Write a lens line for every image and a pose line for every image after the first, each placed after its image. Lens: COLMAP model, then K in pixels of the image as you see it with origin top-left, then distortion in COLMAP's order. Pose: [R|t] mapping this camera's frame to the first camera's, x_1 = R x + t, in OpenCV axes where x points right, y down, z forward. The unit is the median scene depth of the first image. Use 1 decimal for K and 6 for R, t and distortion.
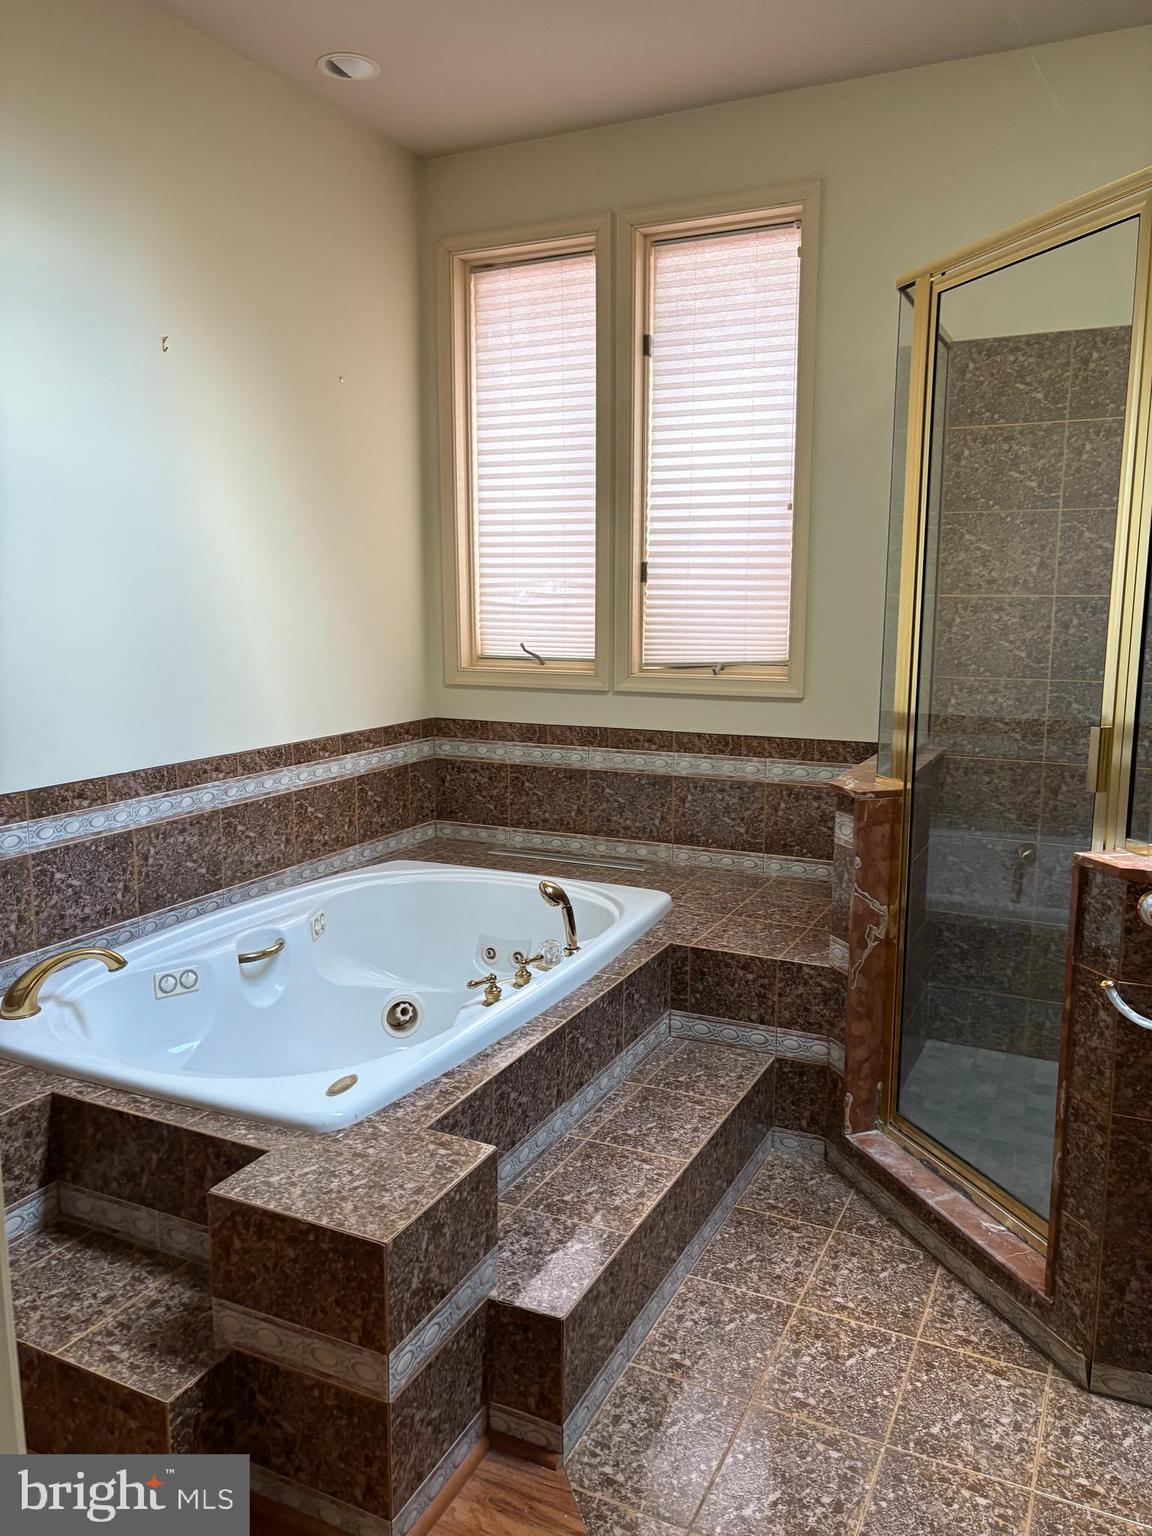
lens RADIAL K [[1155.4, 0, 571.3], [0, 1155.4, 767.9], [0, 0, 1]] dist [0.033747, -0.029752]
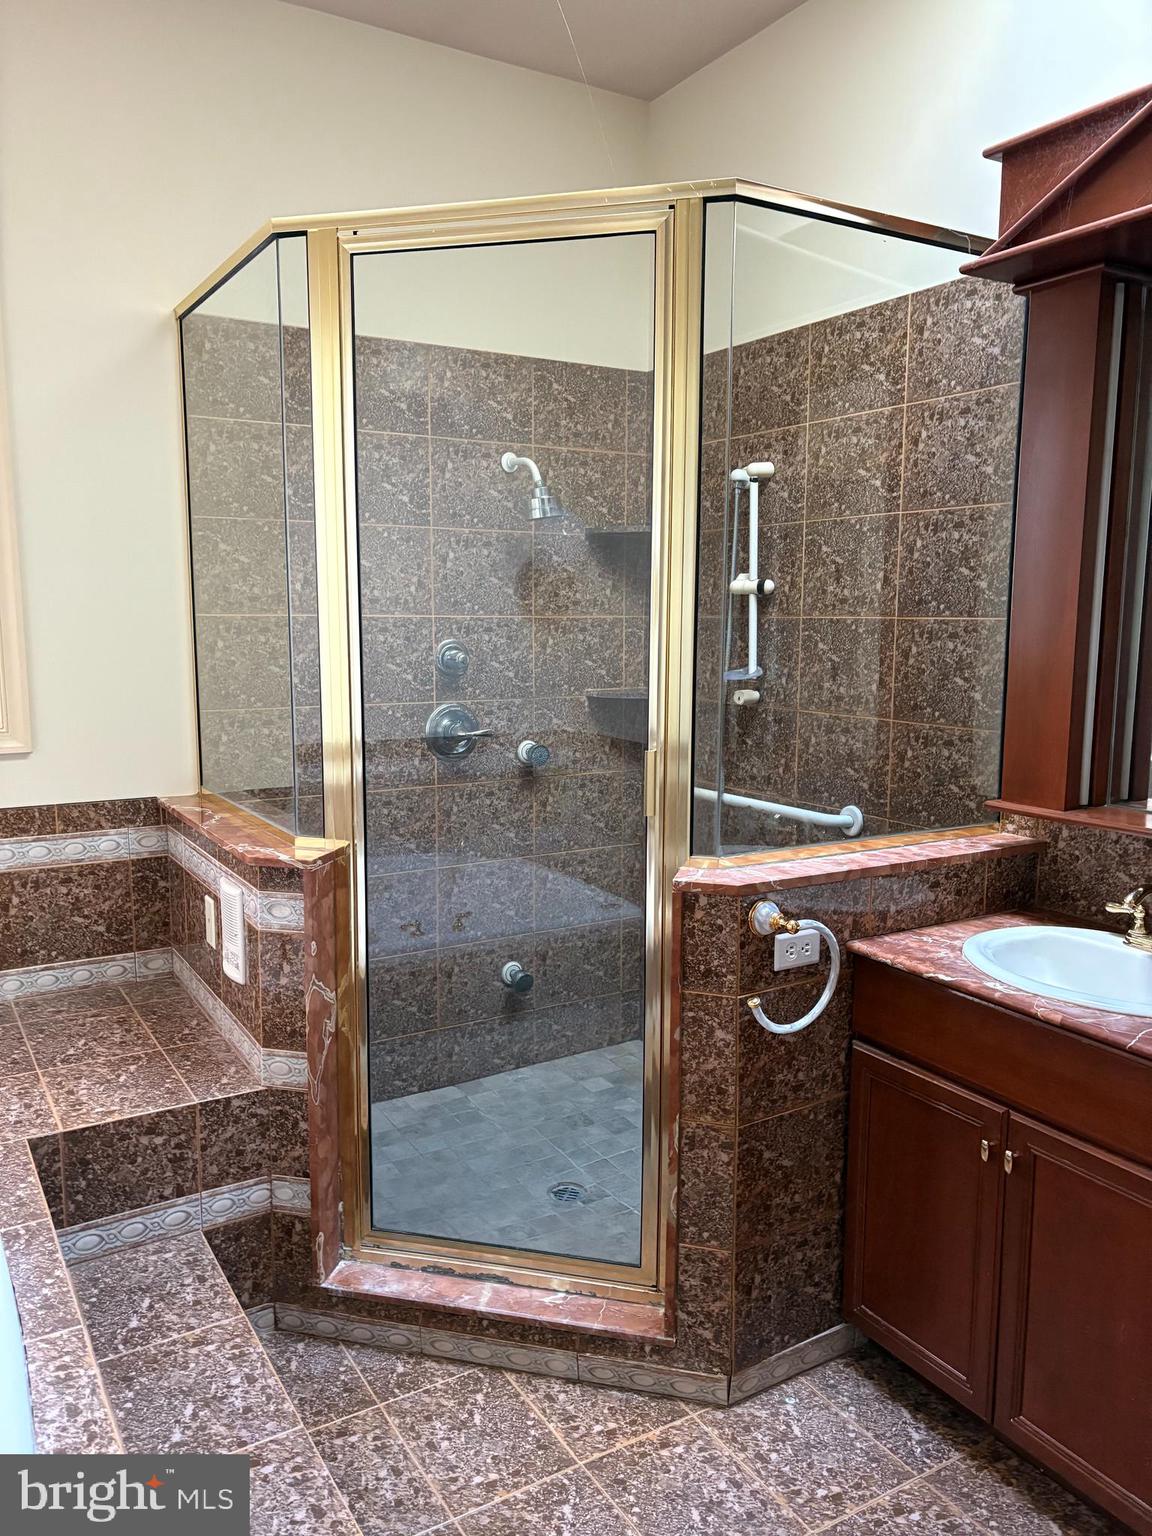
lens RADIAL K [[1155.4, 0, 572.5], [0, 1155.4, 770.3], [0, 0, 1]] dist [0.033747, -0.029752]
pose [[0.547548, -0.118789, 0.828300, -0.305129], [0.126408, 0.990255, 0.058454, -0.064805], [-0.827171, 0.072697, 0.557228, 0.393833]]
